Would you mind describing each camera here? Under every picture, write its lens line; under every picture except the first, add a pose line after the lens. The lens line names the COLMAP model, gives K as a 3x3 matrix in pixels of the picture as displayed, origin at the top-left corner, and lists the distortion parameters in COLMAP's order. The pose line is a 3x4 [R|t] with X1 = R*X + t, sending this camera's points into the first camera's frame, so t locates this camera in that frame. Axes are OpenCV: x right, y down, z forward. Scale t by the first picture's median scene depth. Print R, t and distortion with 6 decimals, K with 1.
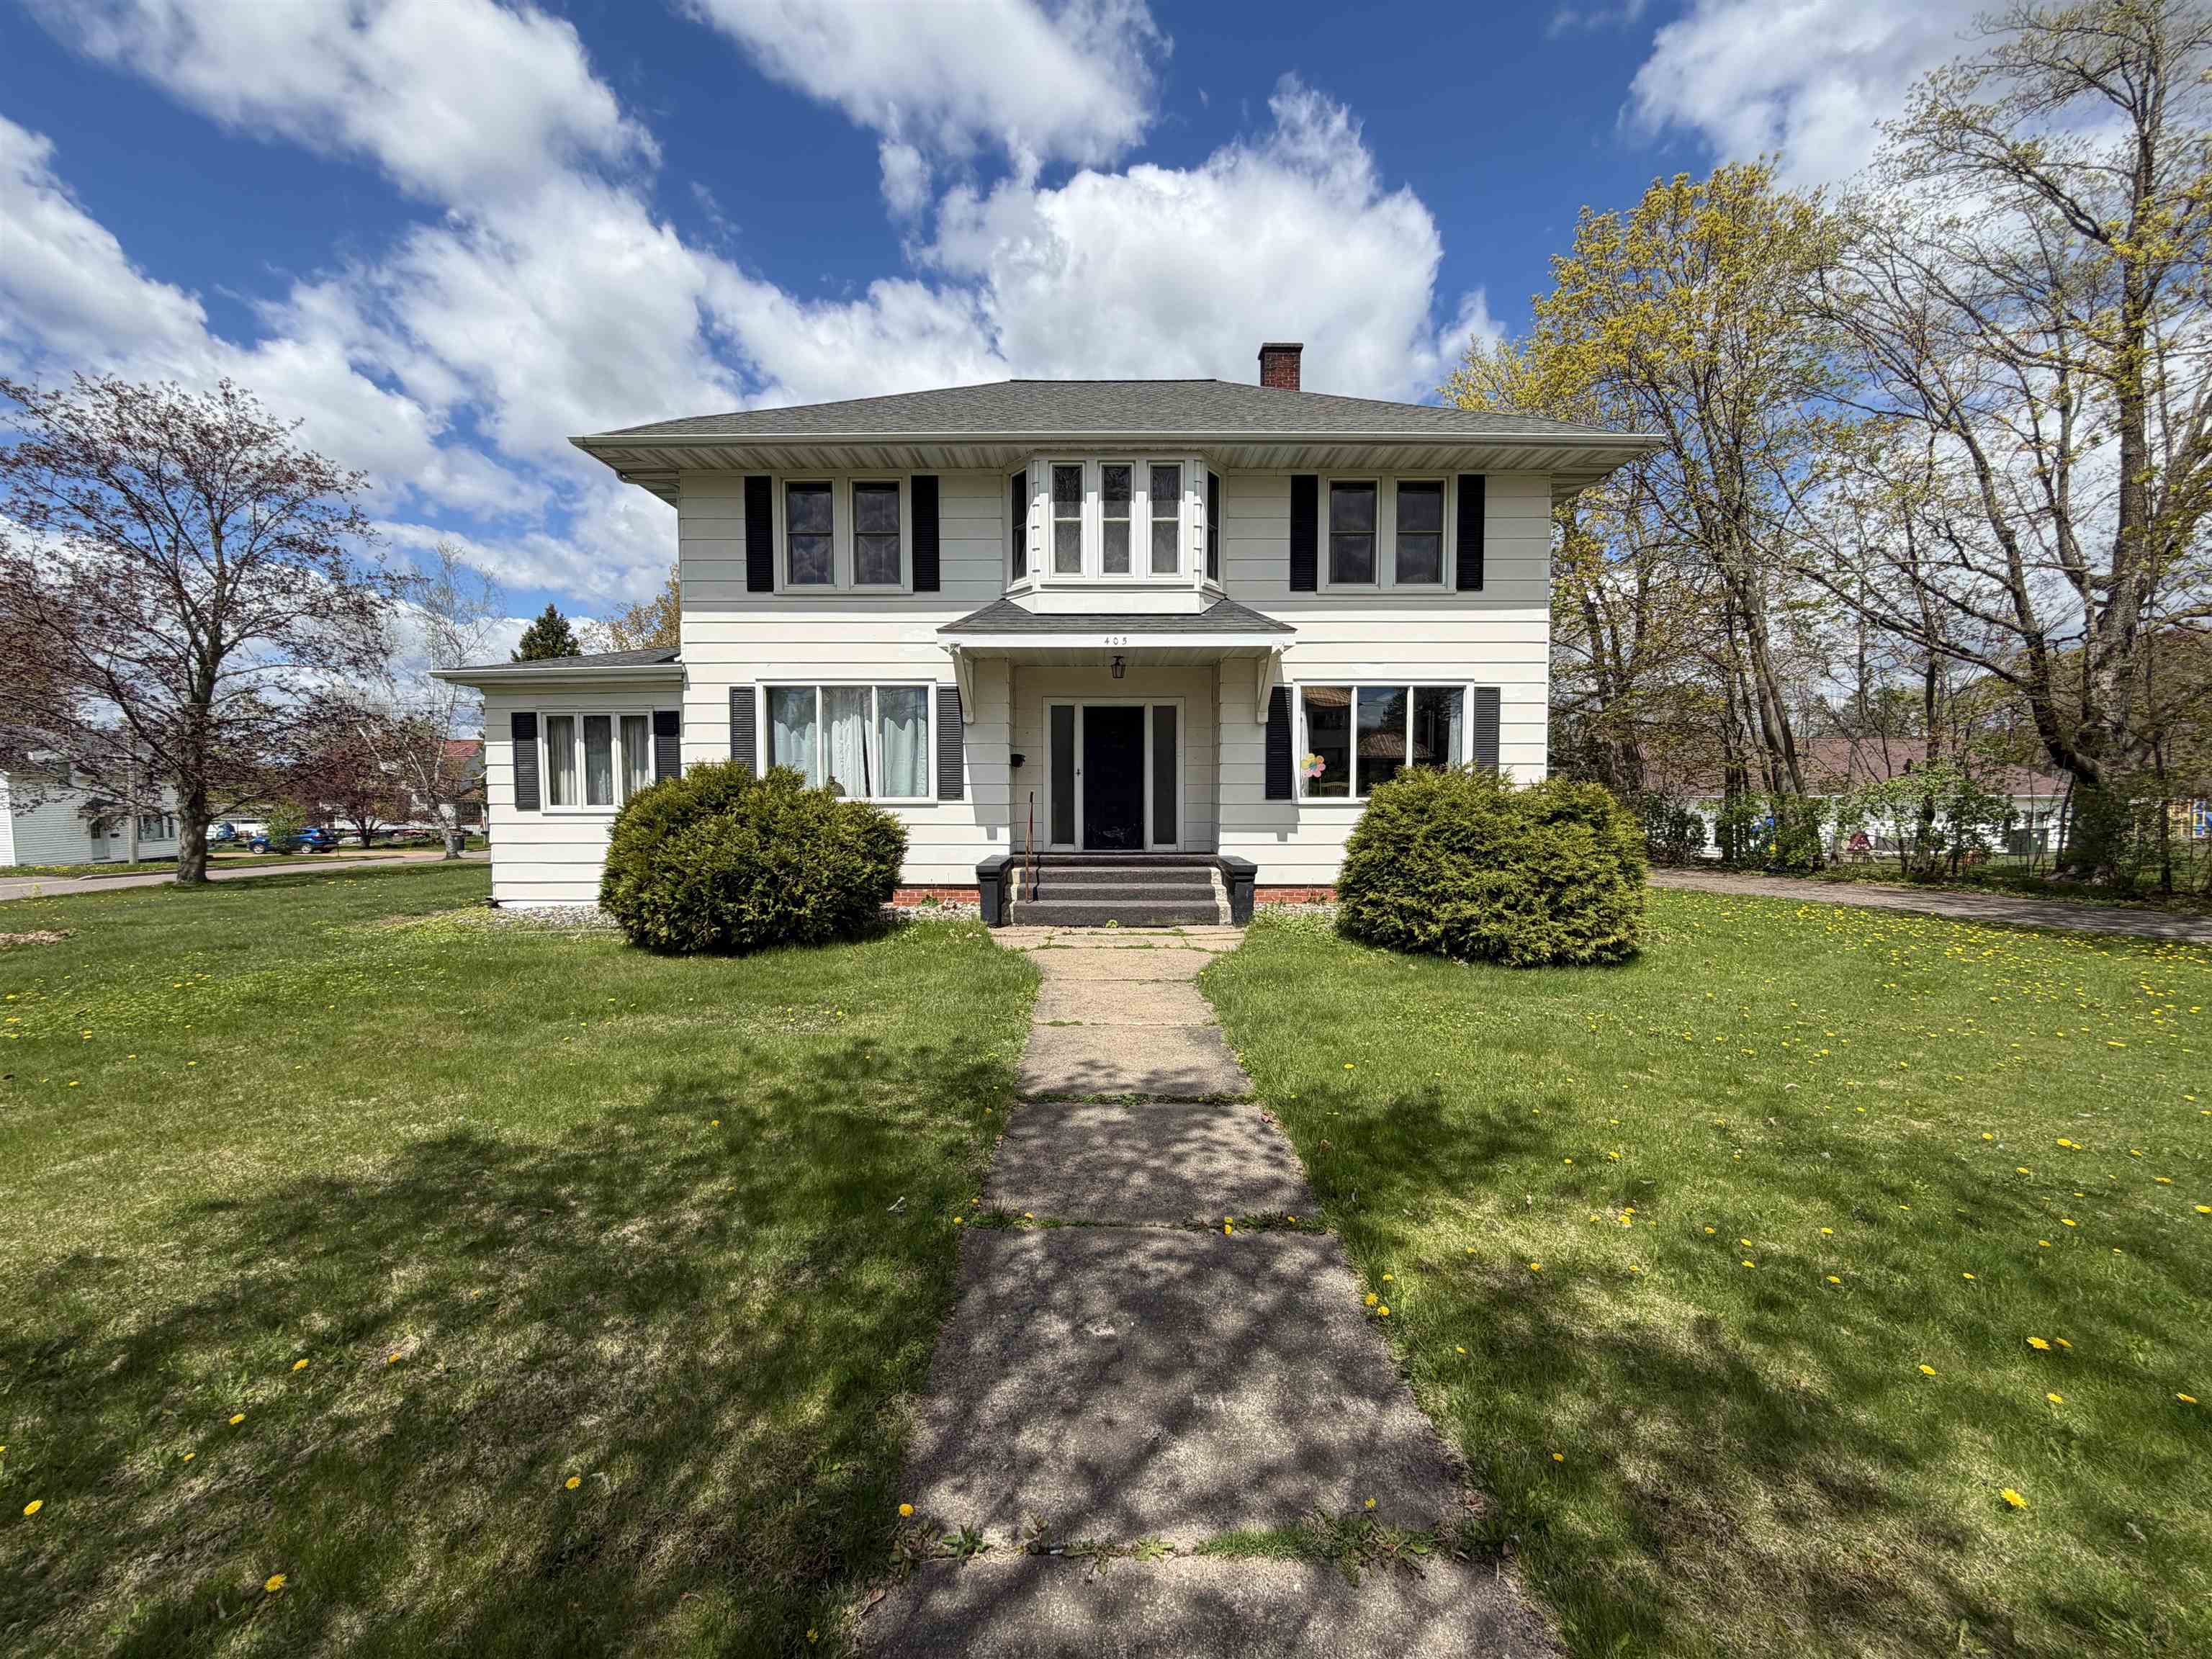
lens RADIAL K [[826.3, 0, 1106.0], [0, 826.3, 829.5], [0, 0, 1]] dist [-0.000949, -0.000025]
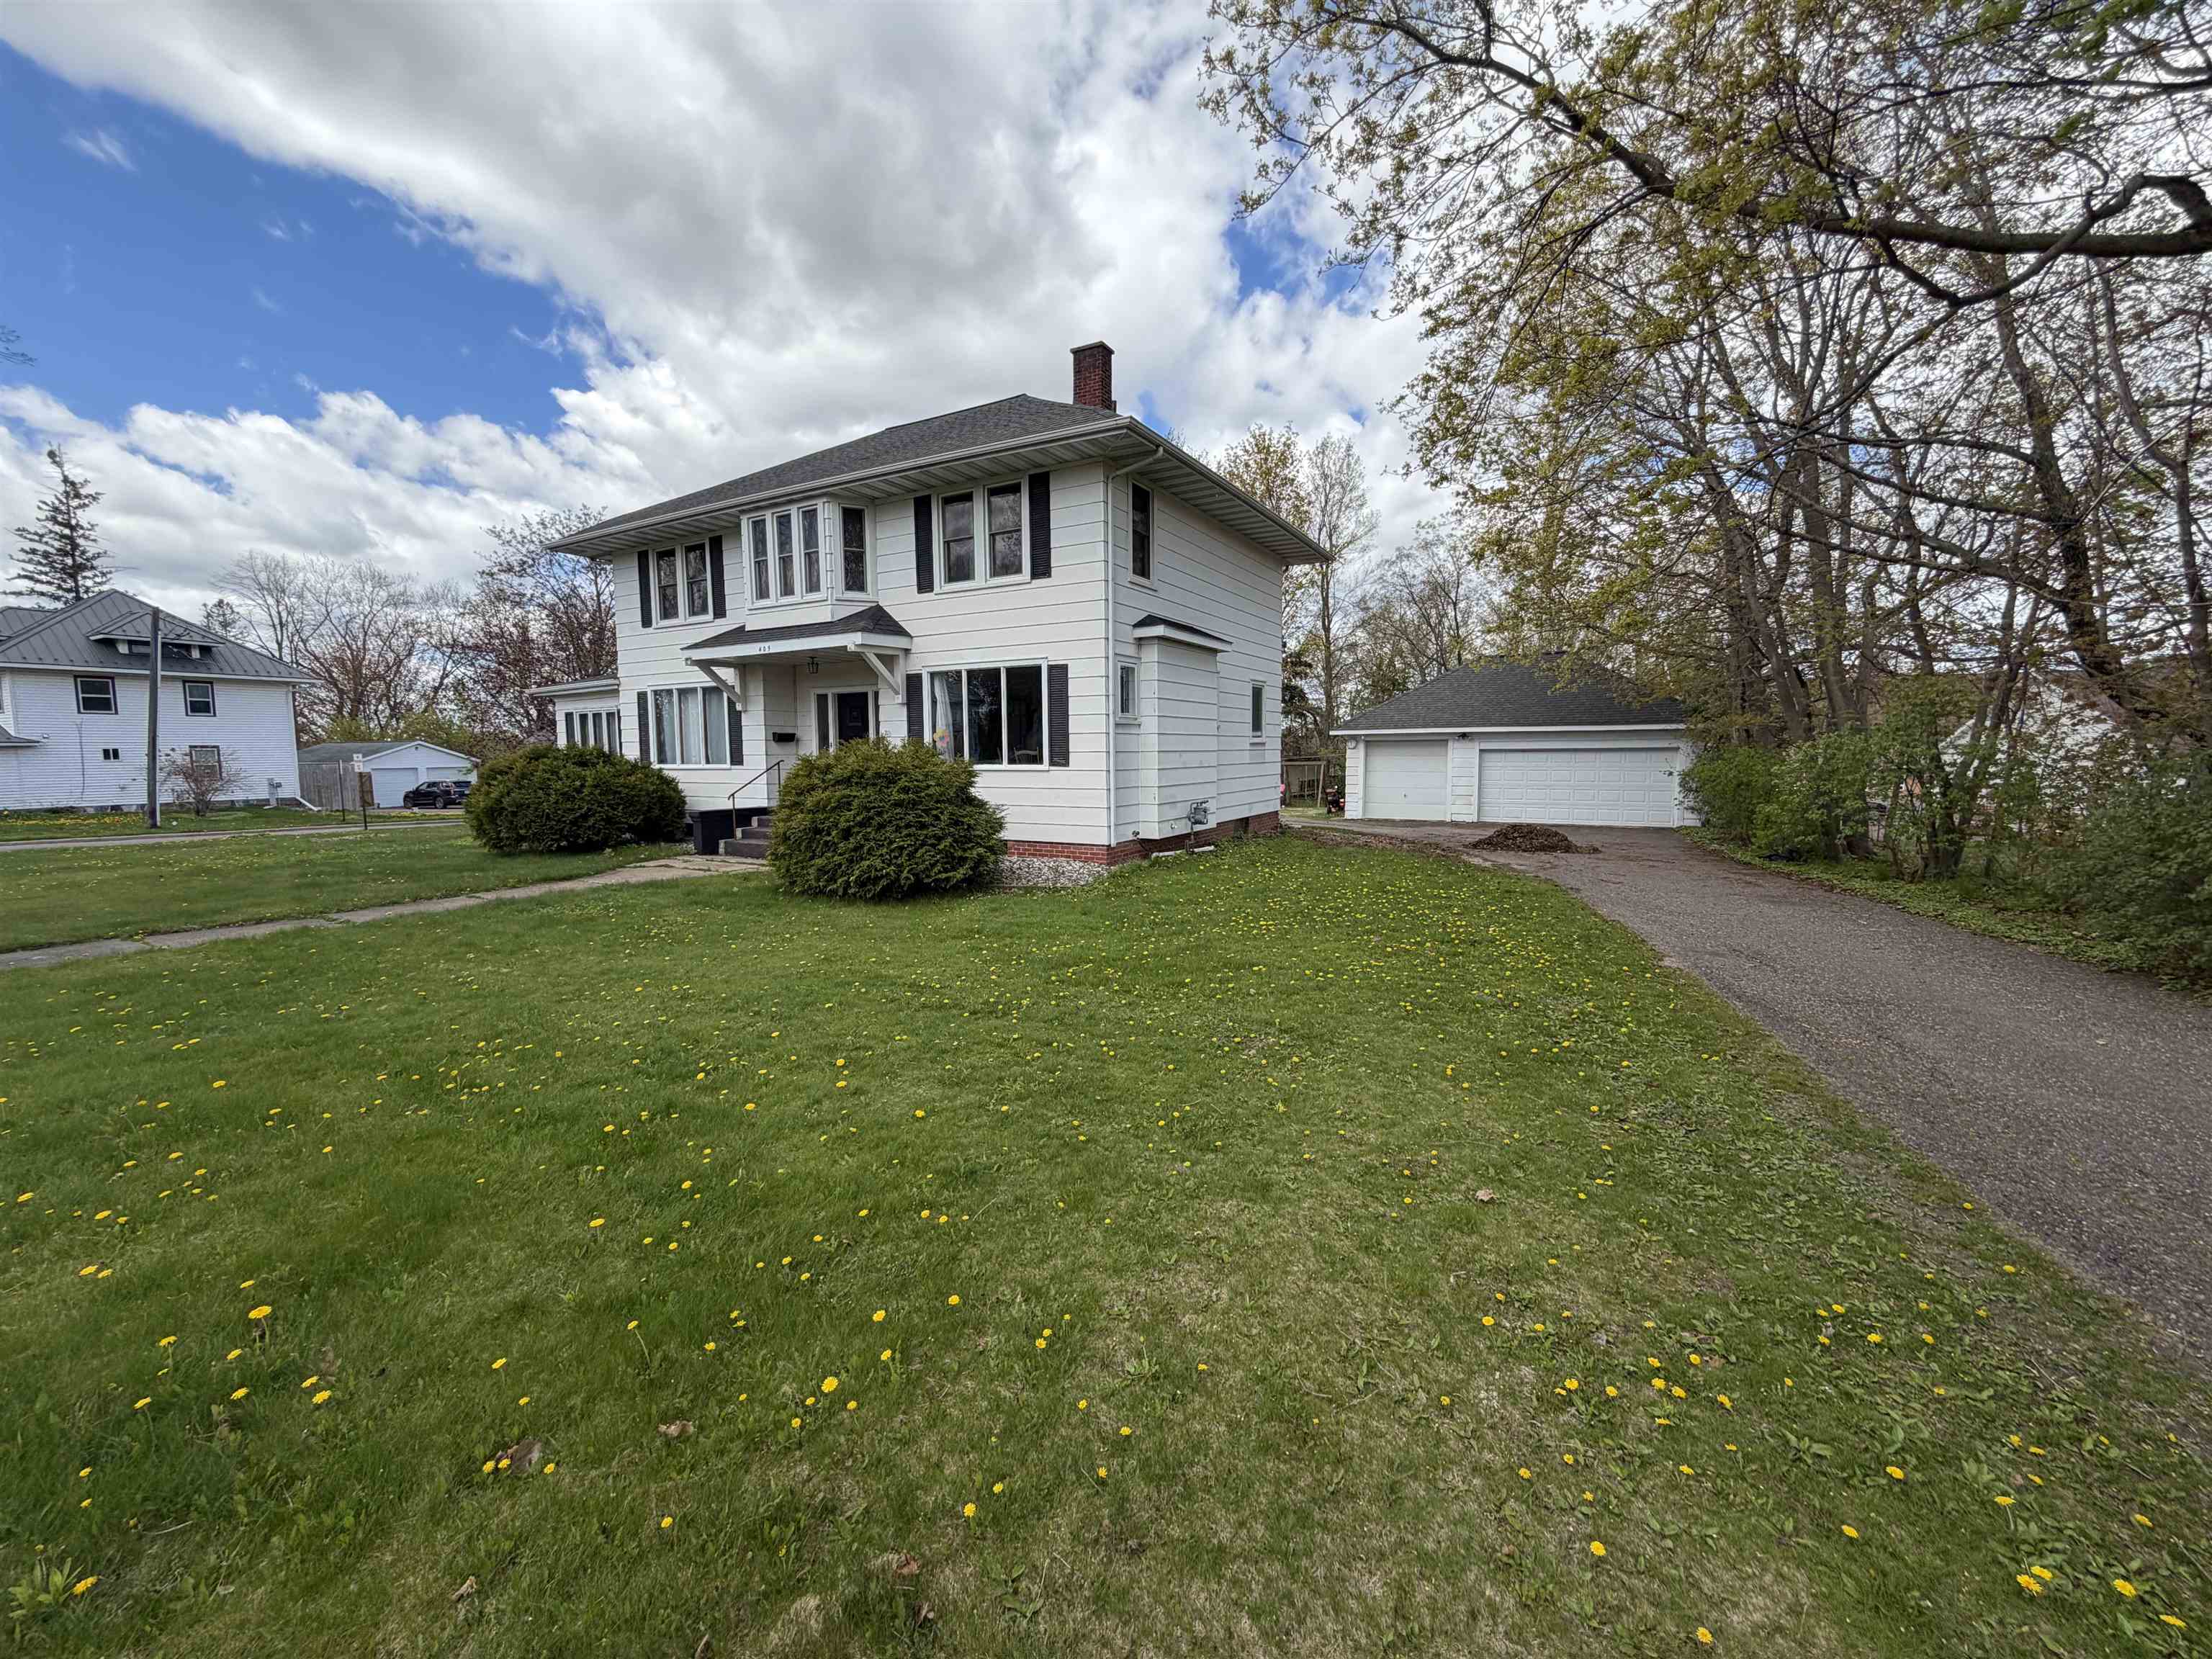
lens RADIAL K [[889.7, 0, 1106.0], [0, 889.7, 829.5], [0, 0, 1]] dist [0.000477, 0.000010]
pose [[0.874392, 0.034574, -0.483986, 1.101479], [-0.018945, 0.999130, 0.037147, 0.002687], [0.484849, -0.023312, 0.874287, -0.015423]]
